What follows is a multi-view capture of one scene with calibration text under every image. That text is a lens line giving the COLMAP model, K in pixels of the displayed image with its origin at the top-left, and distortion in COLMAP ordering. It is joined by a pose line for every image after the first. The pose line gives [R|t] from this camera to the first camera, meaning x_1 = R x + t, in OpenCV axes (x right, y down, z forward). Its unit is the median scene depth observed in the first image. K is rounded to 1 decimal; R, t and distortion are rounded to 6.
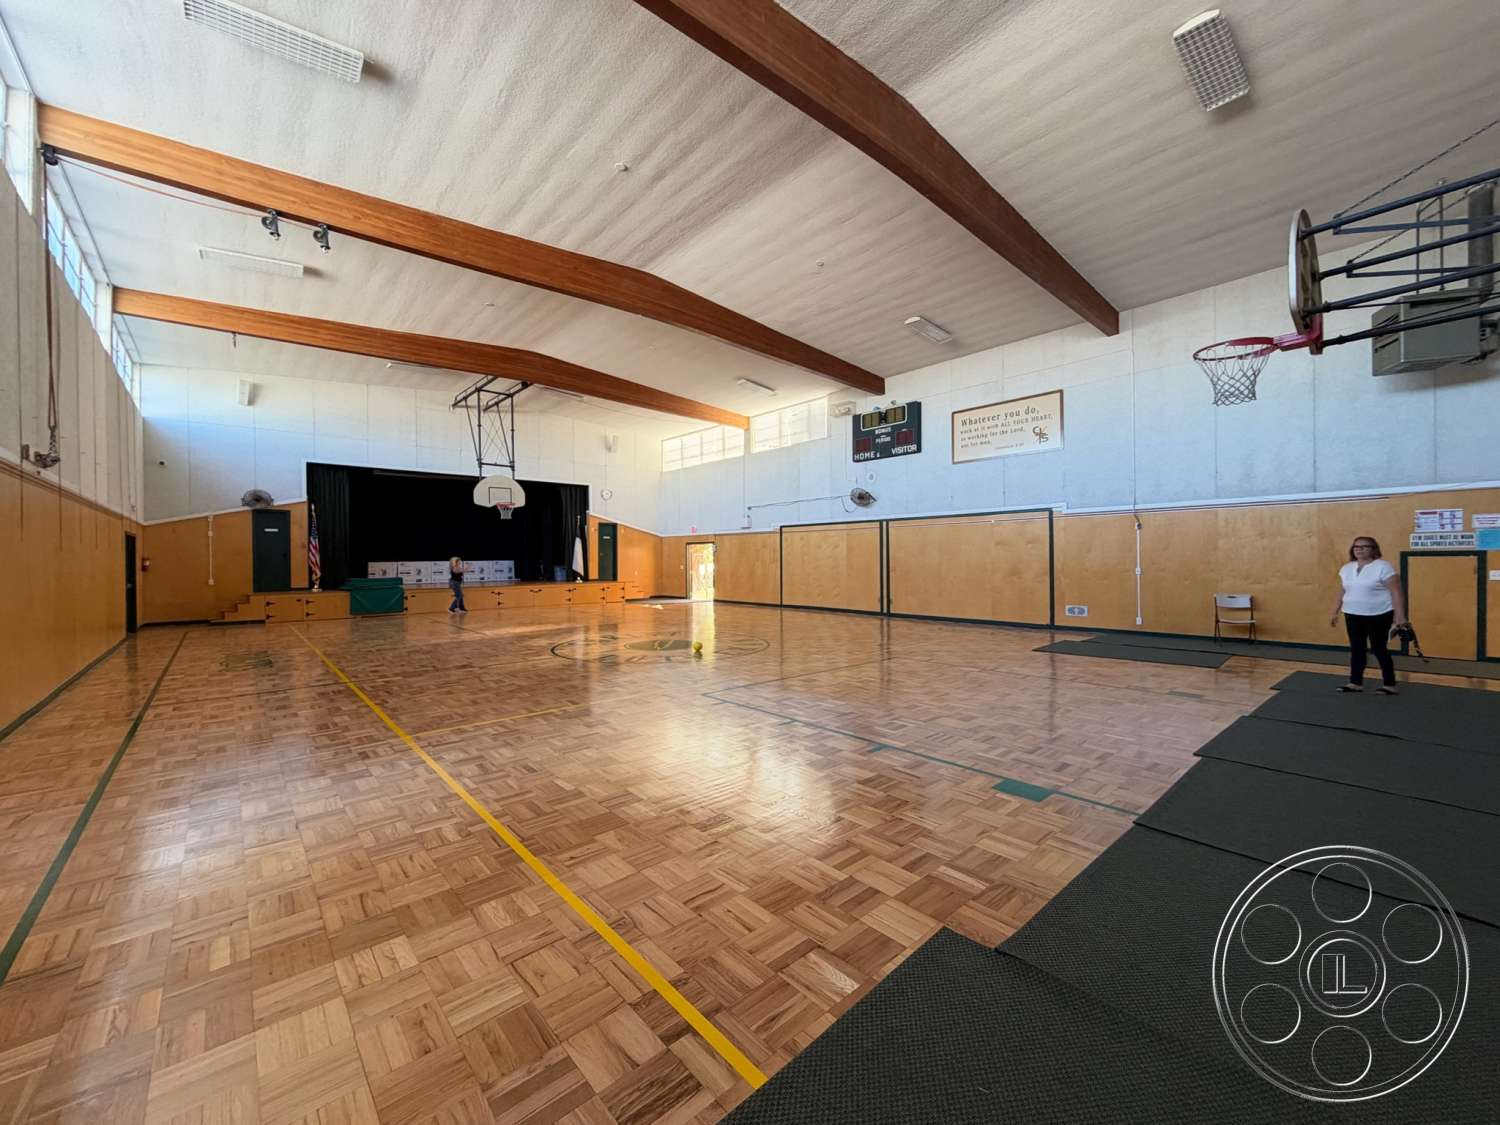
lens RADIAL K [[596.7, 0, 744.7], [0, 596.7, 562.0], [0, 0, 1]] dist [-0.002637, 0.001109]
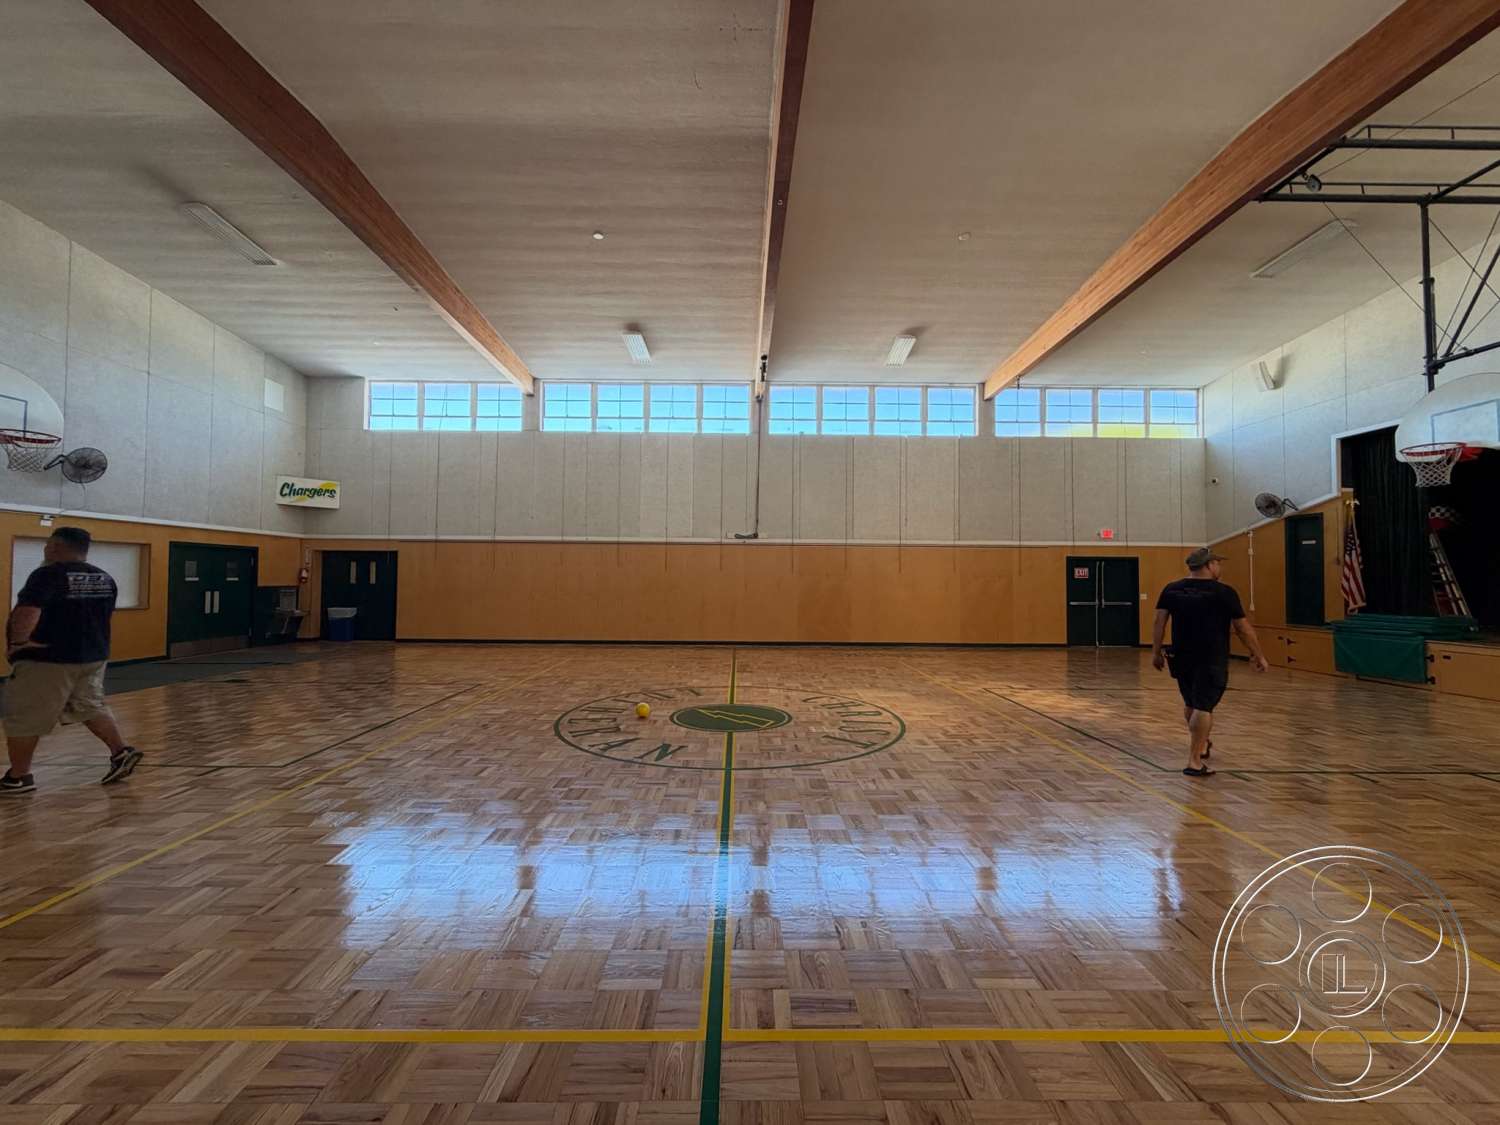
lens RADIAL K [[596.7, 0, 745.7], [0, 596.7, 562.2], [0, 0, 1]] dist [-0.002637, 0.001109]
pose [[-0.651473, -0.020416, -0.758397, 0.228548], [-0.008168, 0.999769, -0.019897, -0.008556], [0.758628, -0.006768, -0.651489, 0.968154]]
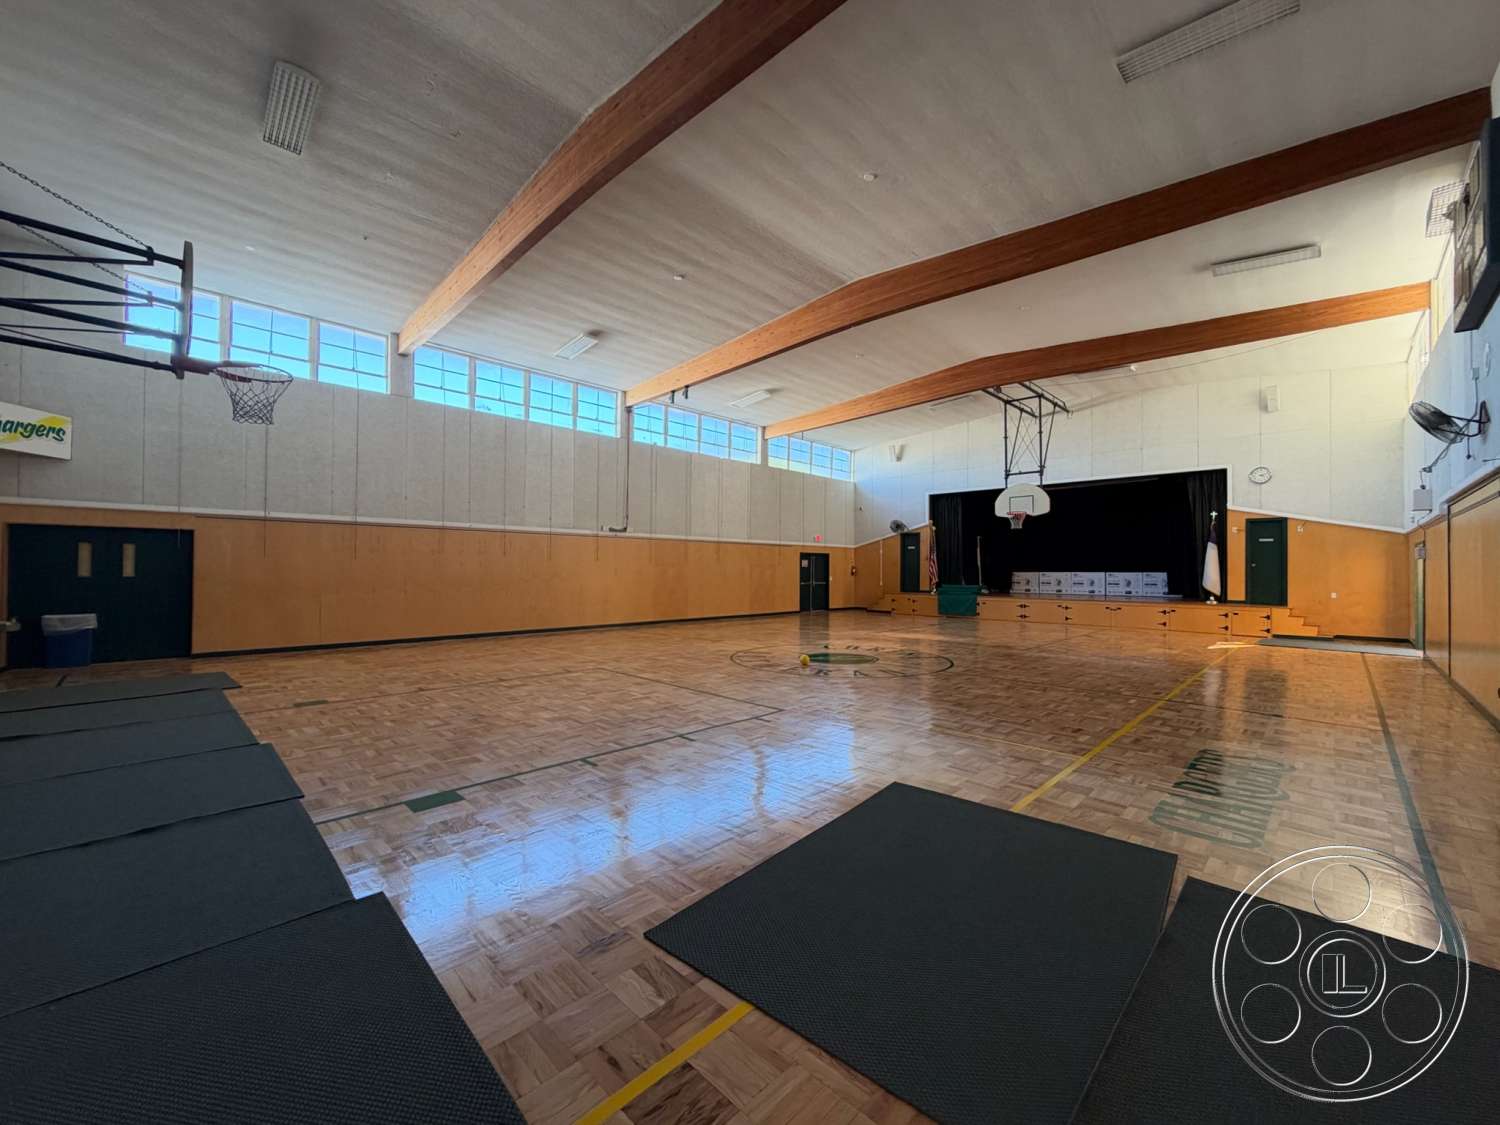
lens RADIAL K [[596.7, 0, 745.2], [0, 596.7, 560.6], [0, 0, 1]] dist [-0.002637, 0.001109]
pose [[0.073284, -0.007074, -0.997286, 0.565802], [-0.011939, 0.999897, -0.007969, -0.008262], [0.997240, 0.012490, 0.073192, 0.524183]]
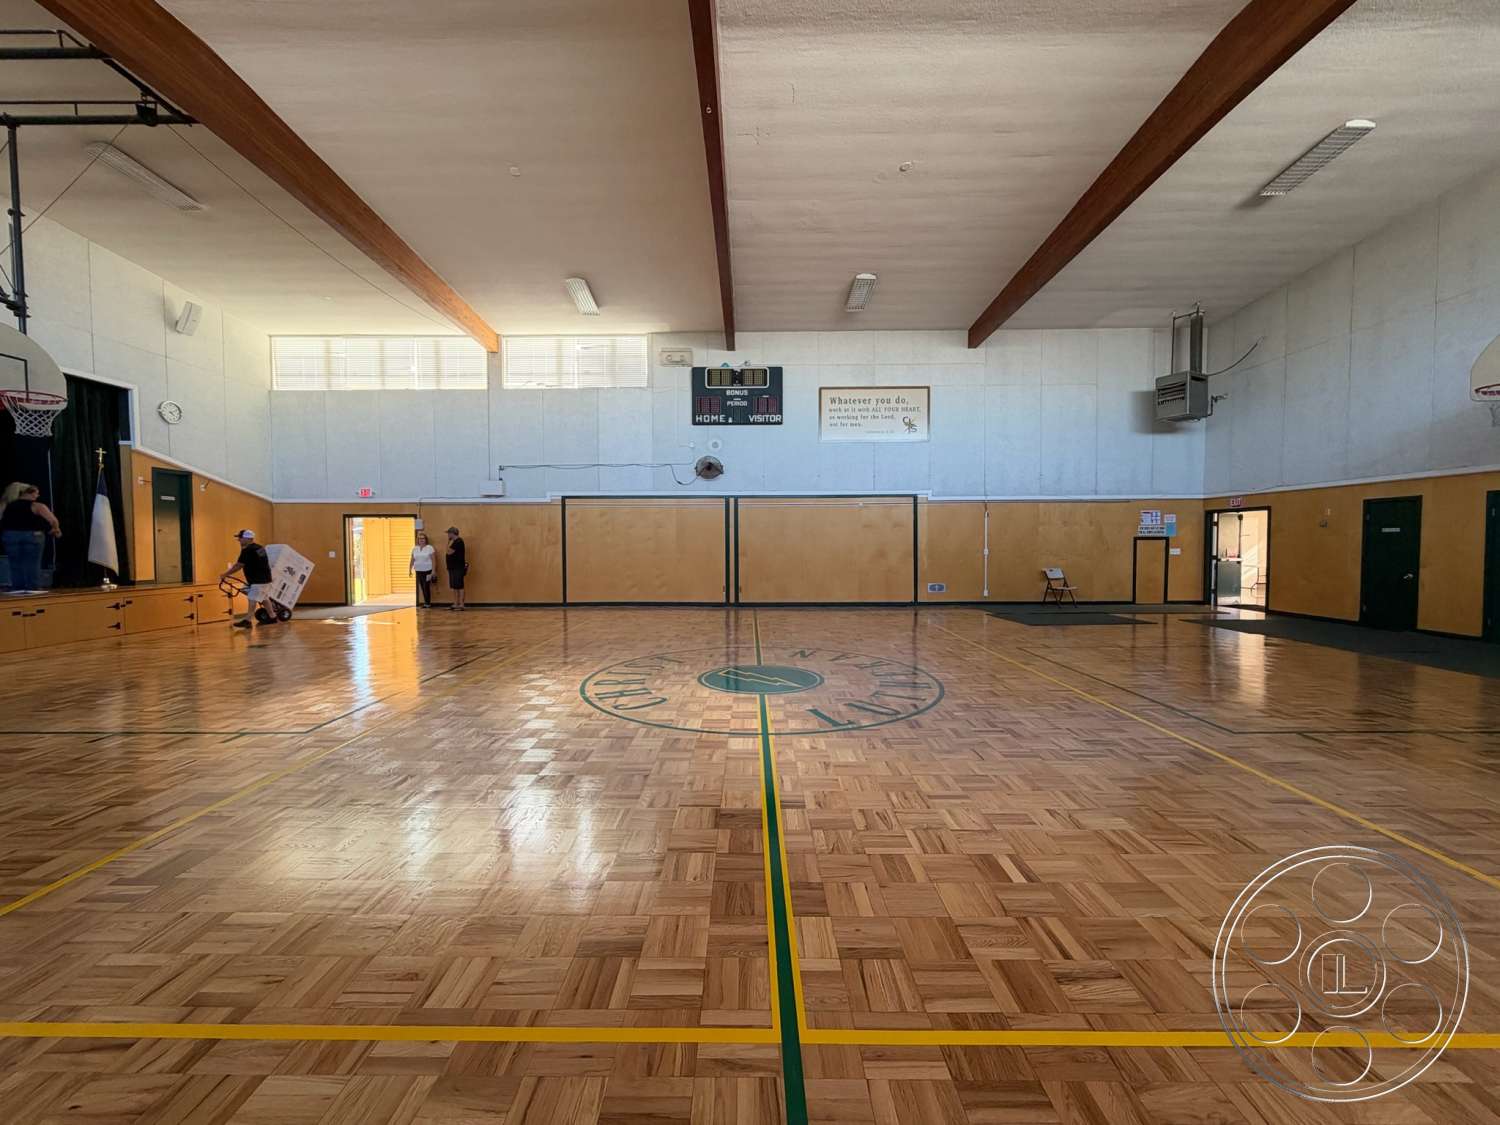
lens RADIAL K [[596.7, 0, 745.7], [0, 596.7, 562.1], [0, 0, 1]] dist [-0.002637, 0.001109]
pose [[0.664429, -0.021797, 0.747033, -0.408466], [0.002670, 0.999637, 0.026793, 0.001958], [-0.747346, -0.015807, 0.664247, 0.412110]]
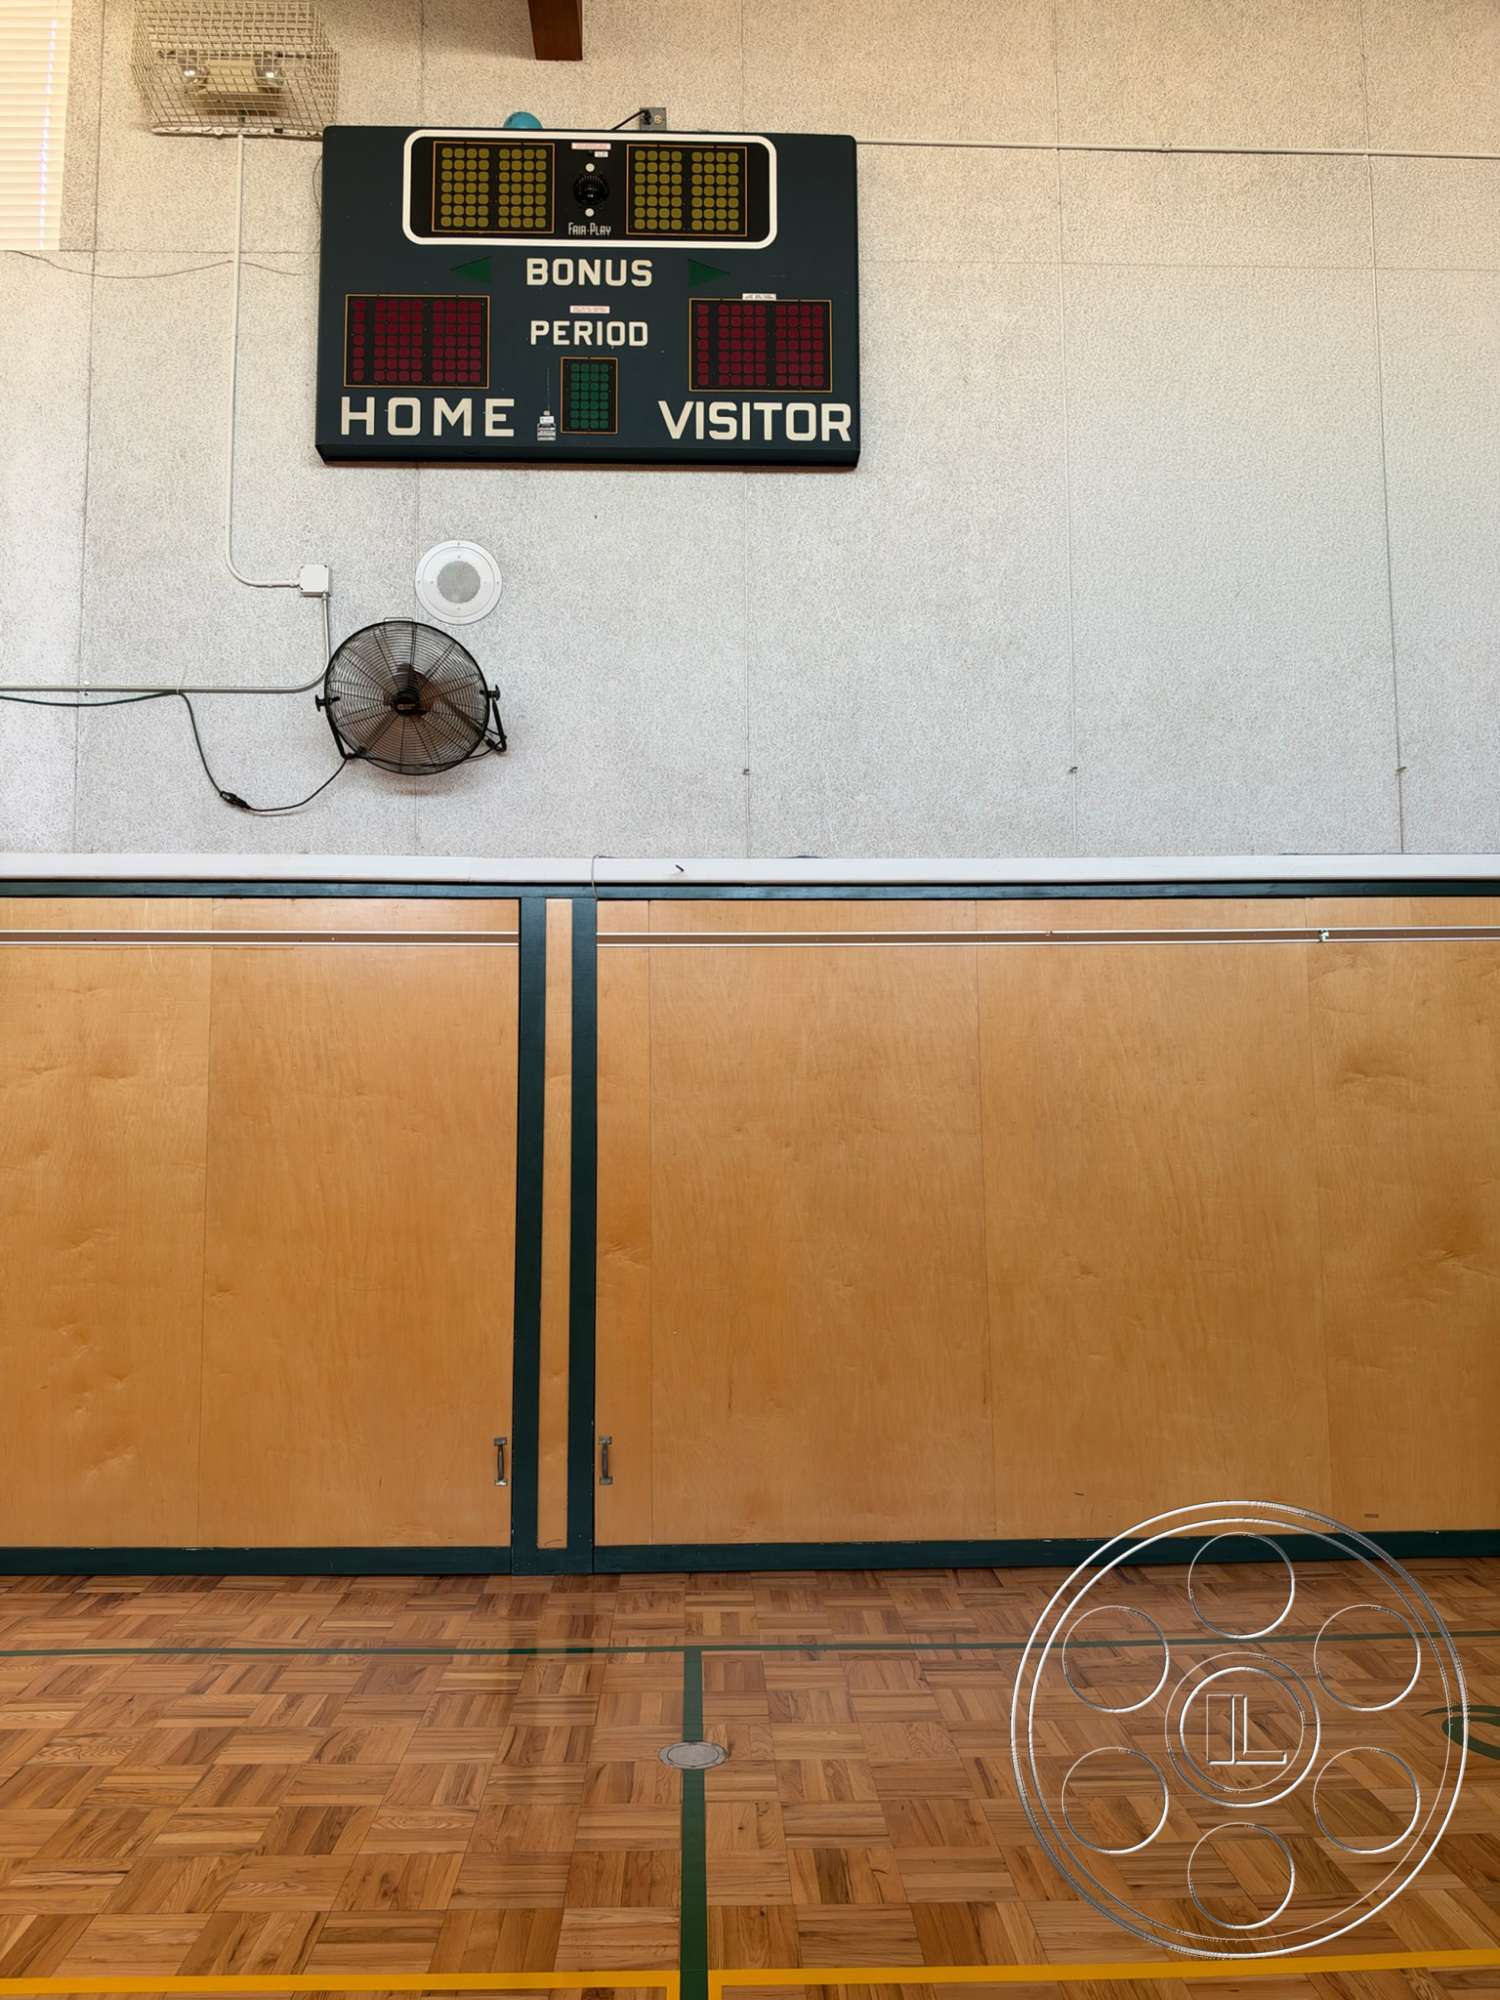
lens RADIAL K [[1462.1, 0, 747.1], [0, 1462.1, 1012.4], [0, 0, 1]] dist [0.017466, -0.034912]
pose [[0.631186, 0.066029, 0.772816, -0.007624], [0.005573, 0.995958, -0.089646, -0.008542], [-0.775611, 0.060891, 0.628267, 0.754420]]
